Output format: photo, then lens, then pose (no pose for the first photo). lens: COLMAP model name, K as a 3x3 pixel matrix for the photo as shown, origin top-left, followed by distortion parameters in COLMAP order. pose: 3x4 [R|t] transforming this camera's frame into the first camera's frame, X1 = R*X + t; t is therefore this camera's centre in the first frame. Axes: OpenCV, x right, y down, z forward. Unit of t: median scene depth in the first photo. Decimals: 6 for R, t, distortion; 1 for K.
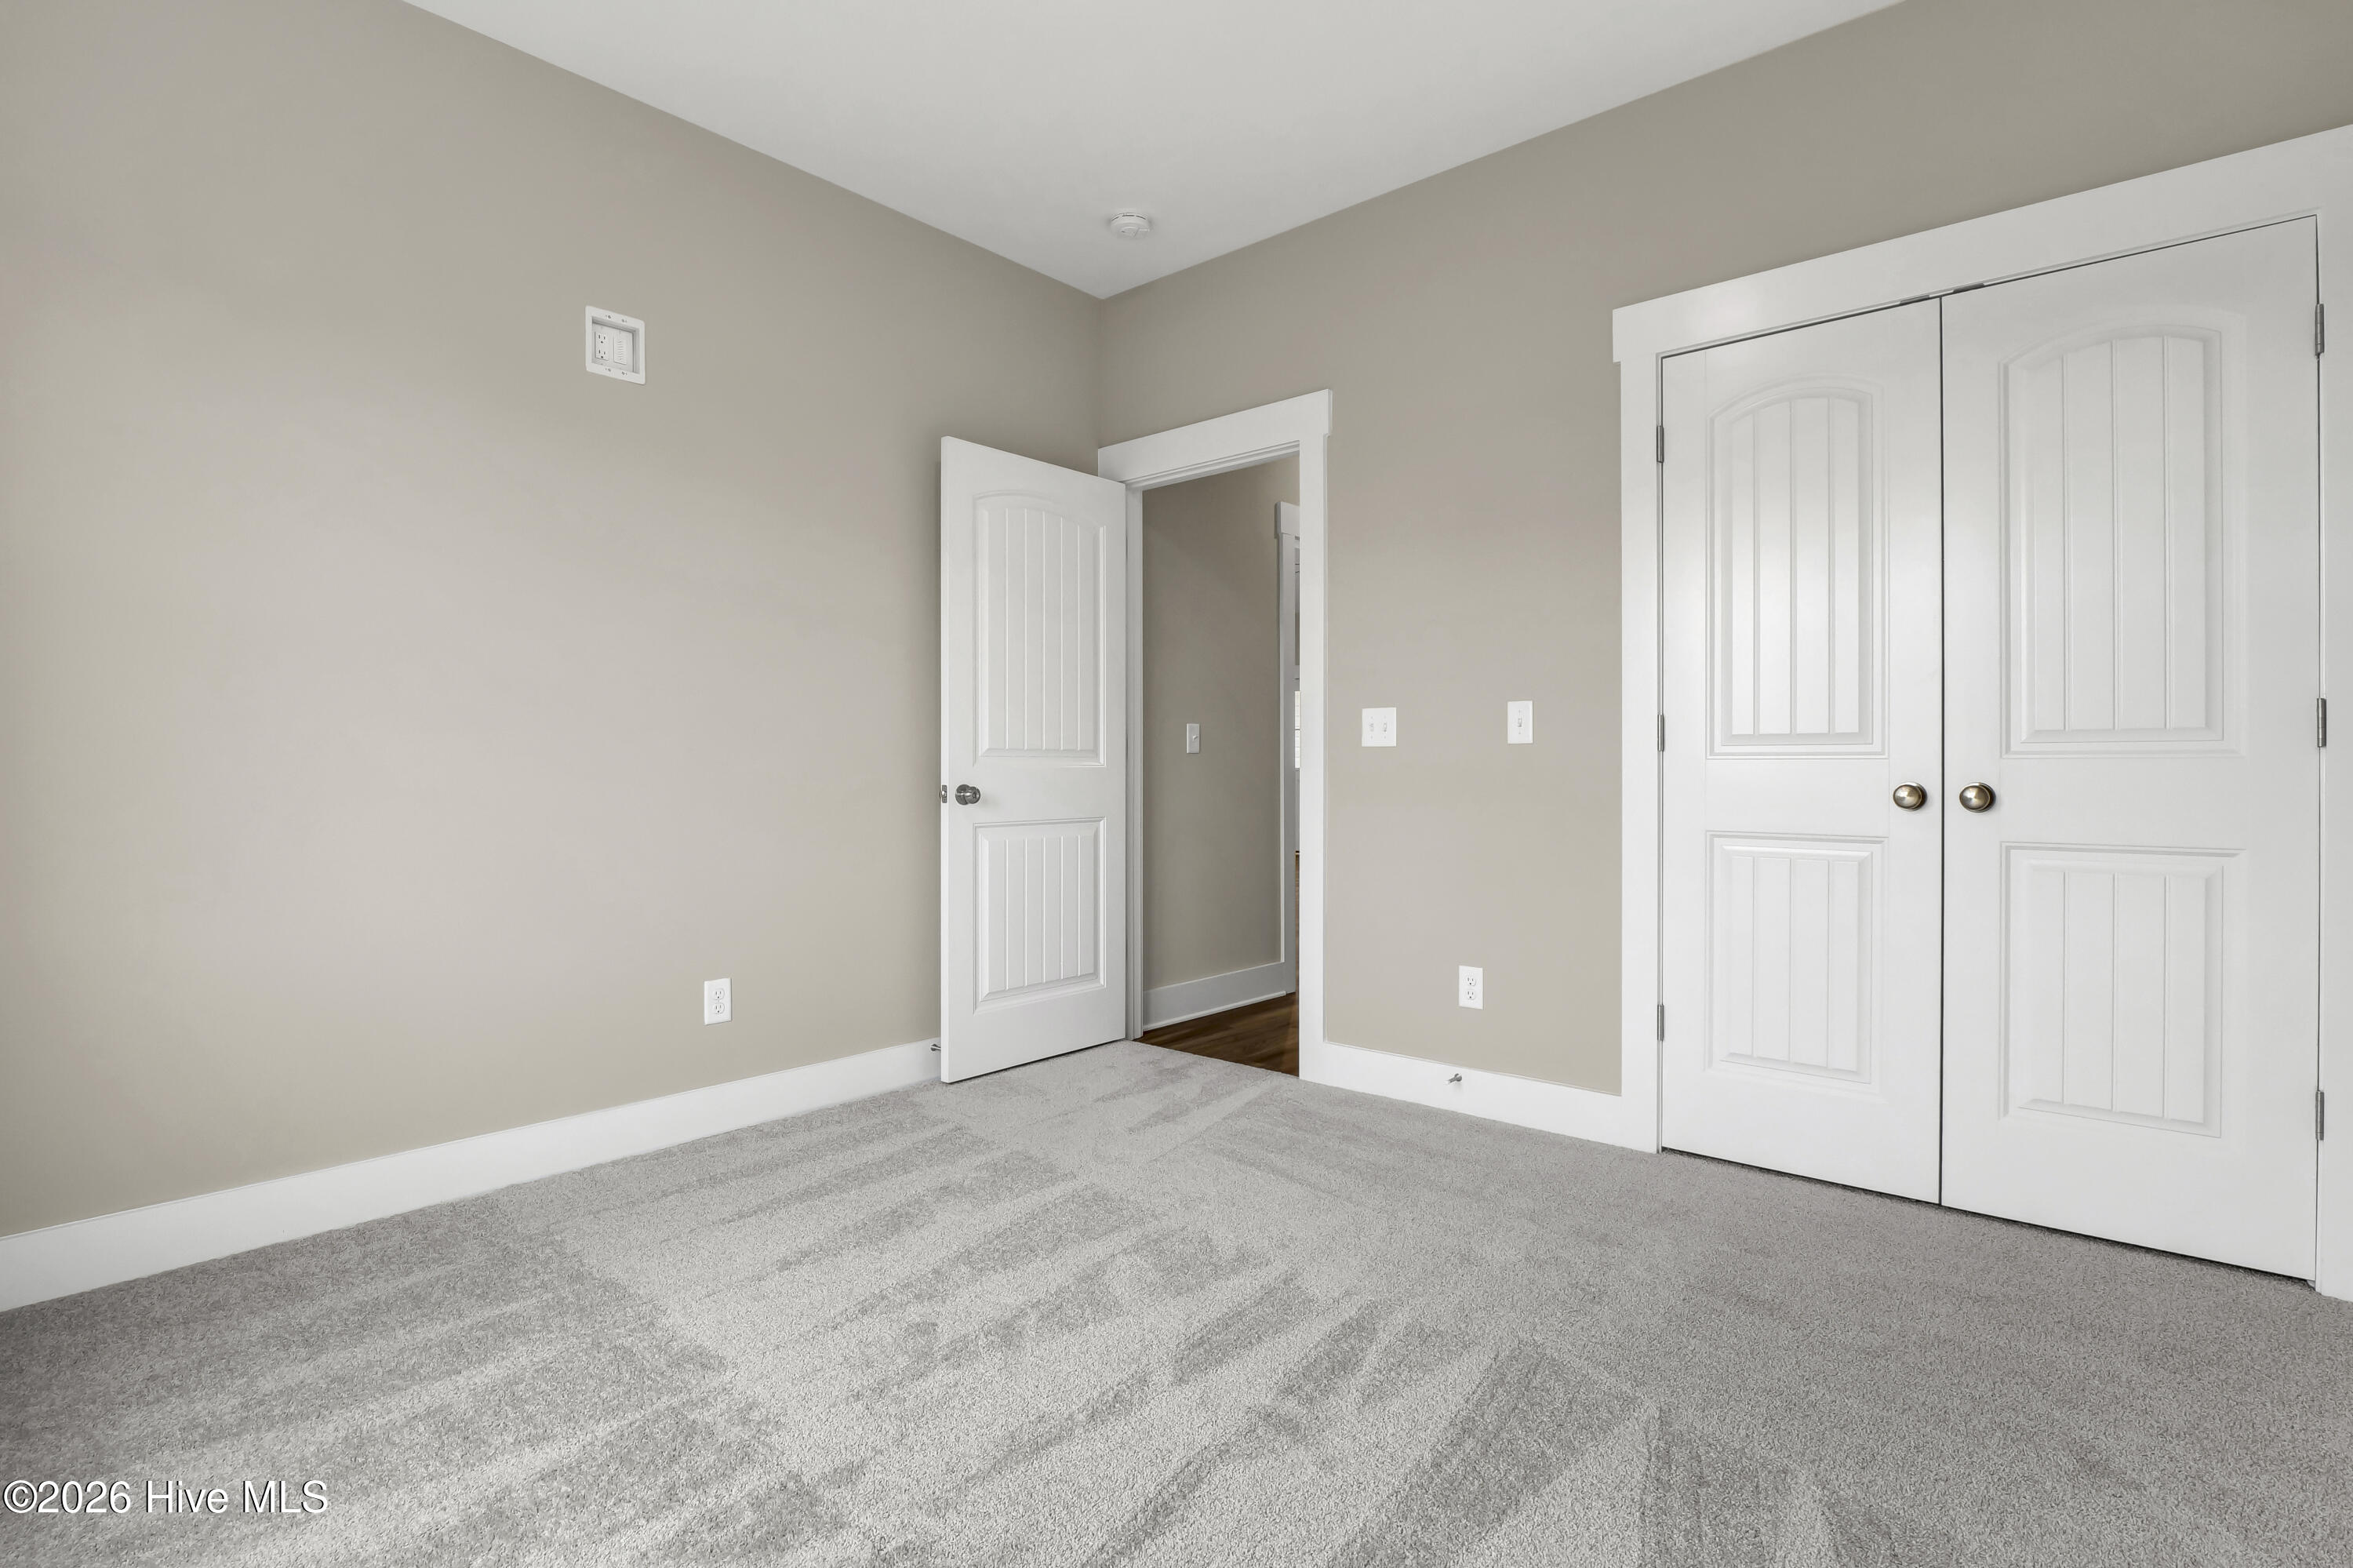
lens RADIAL K [[1132.8, 0, 1160.9], [0, 1132.8, 764.6], [0, 0, 1]] dist [-0.015824, -0.000218]
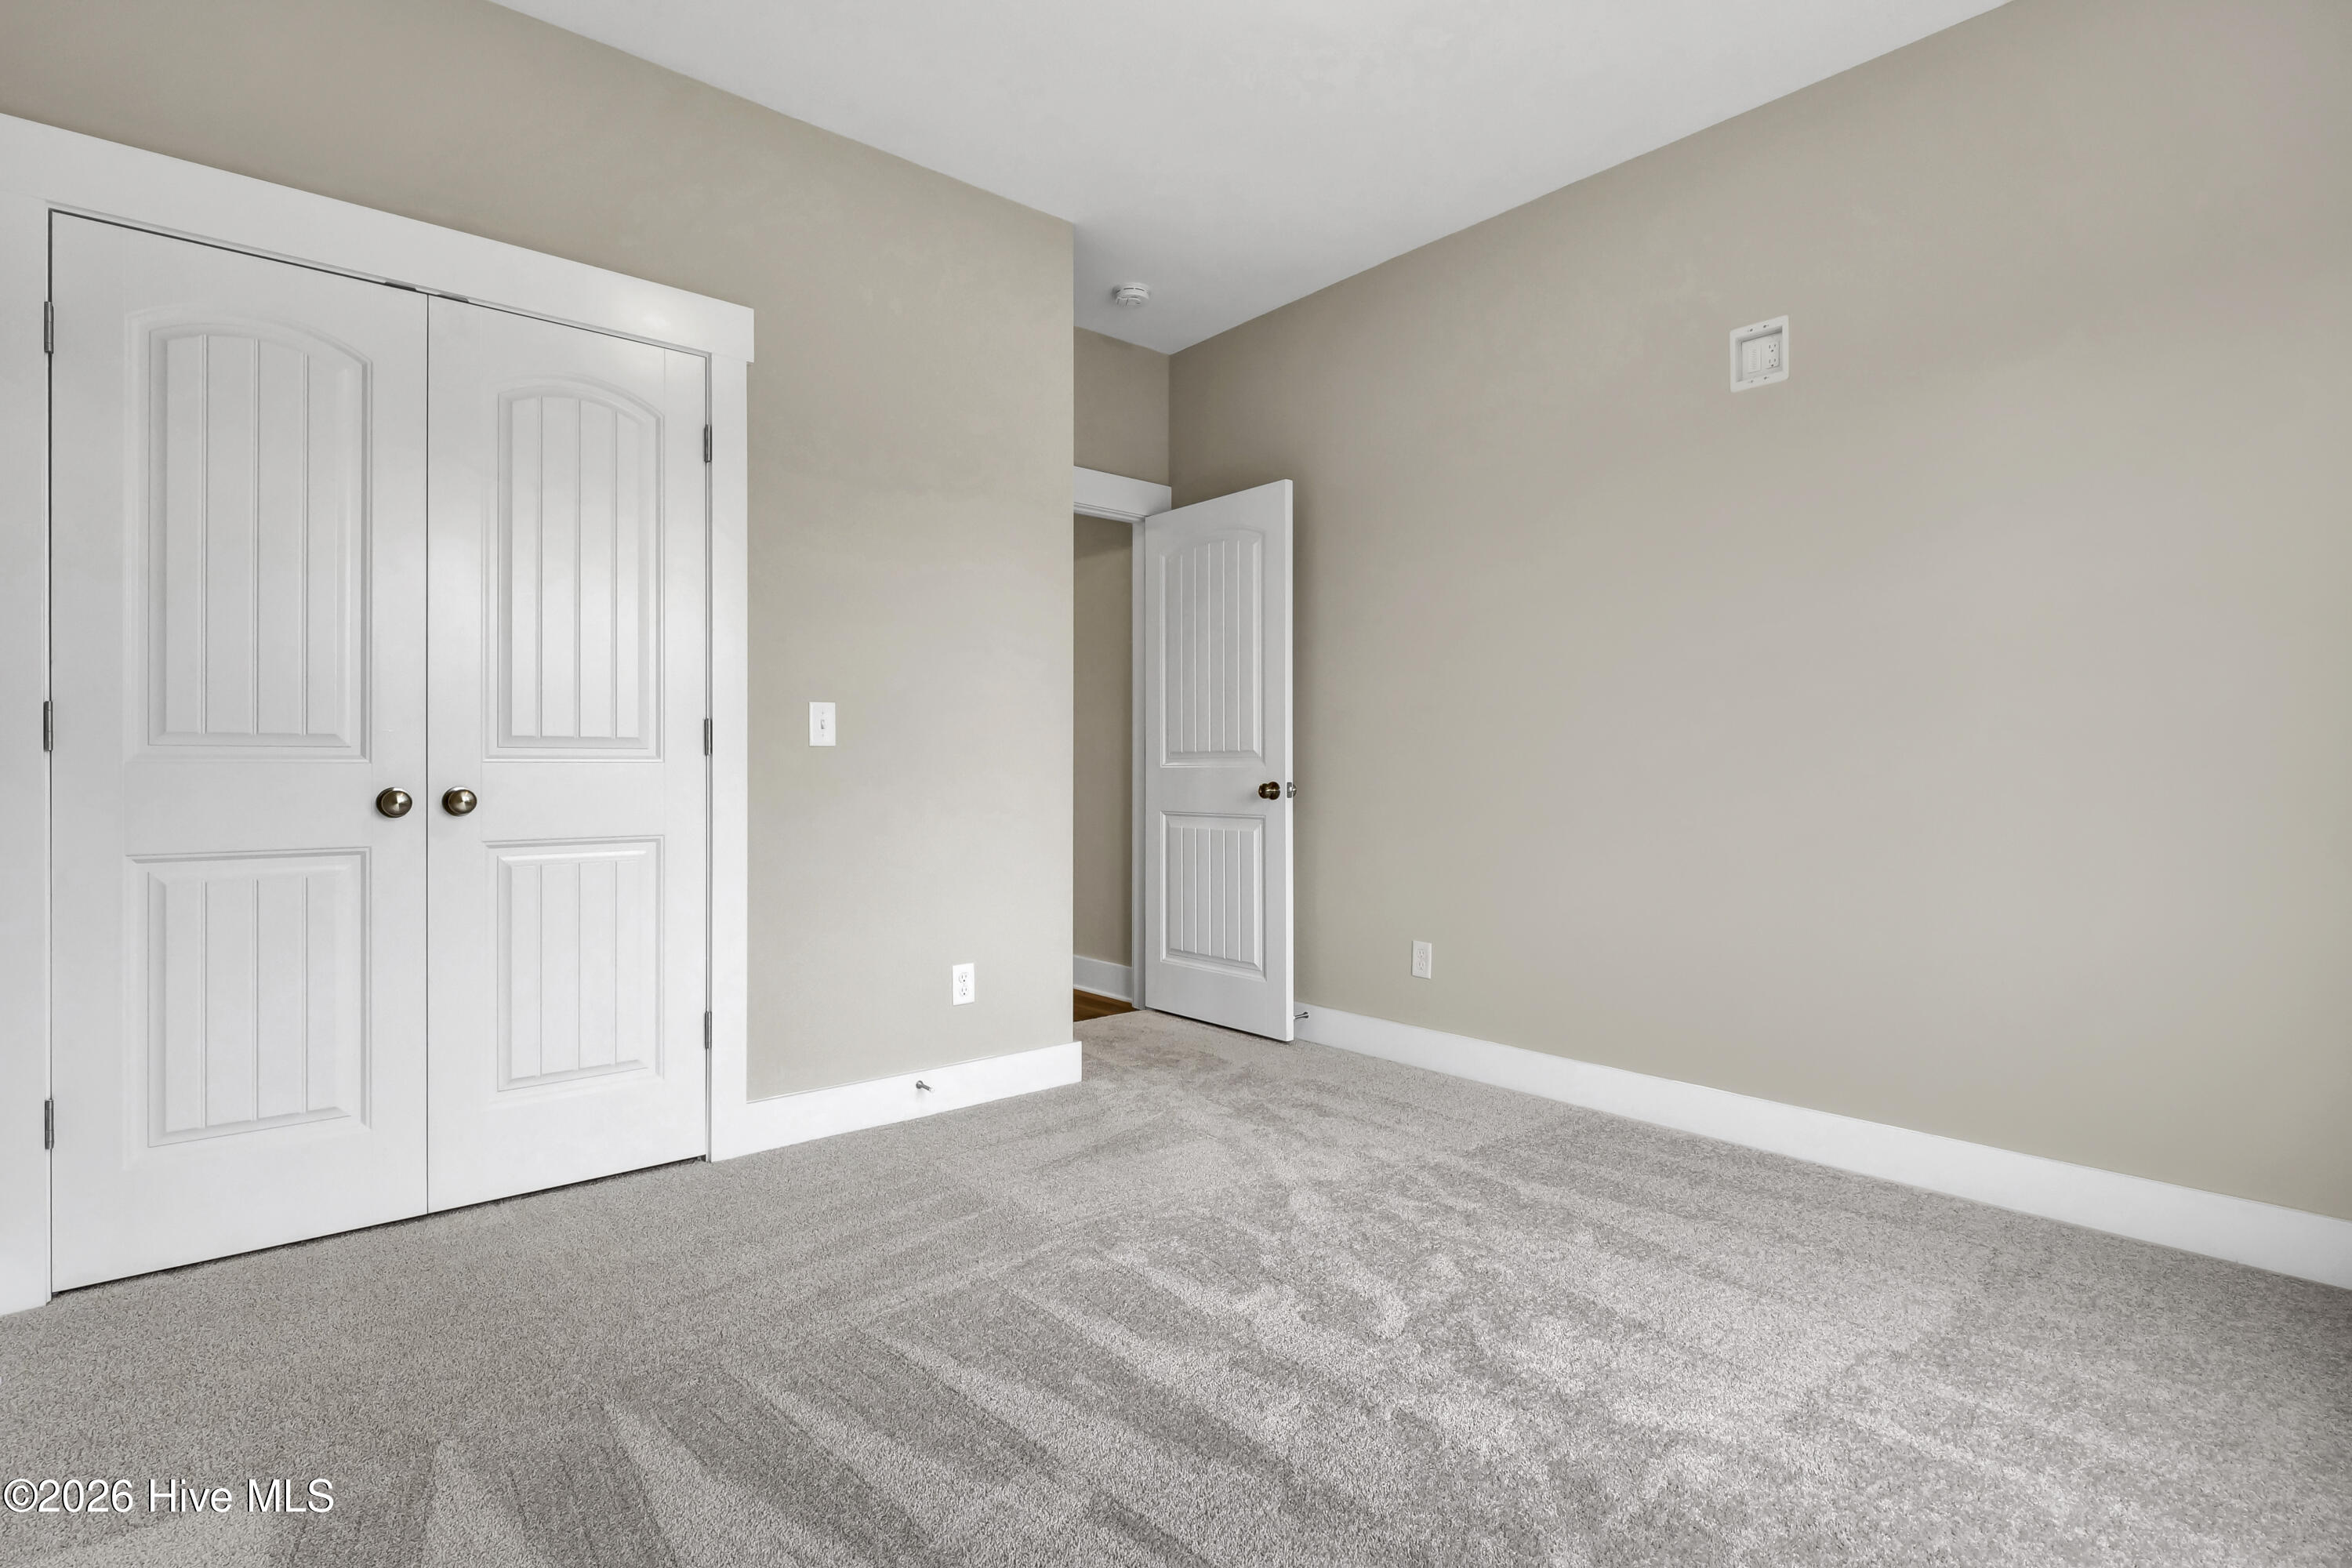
lens RADIAL K [[1175.7, 0, 1166.9], [0, 1175.7, 773.6], [0, 0, 1]] dist [-0.003533, -0.000620]
pose [[0.135261, -0.002553, 0.990807, -0.399760], [-0.001157, 0.999996, 0.002735, 0.001466], [-0.990809, -0.001516, 0.135258, 0.355063]]
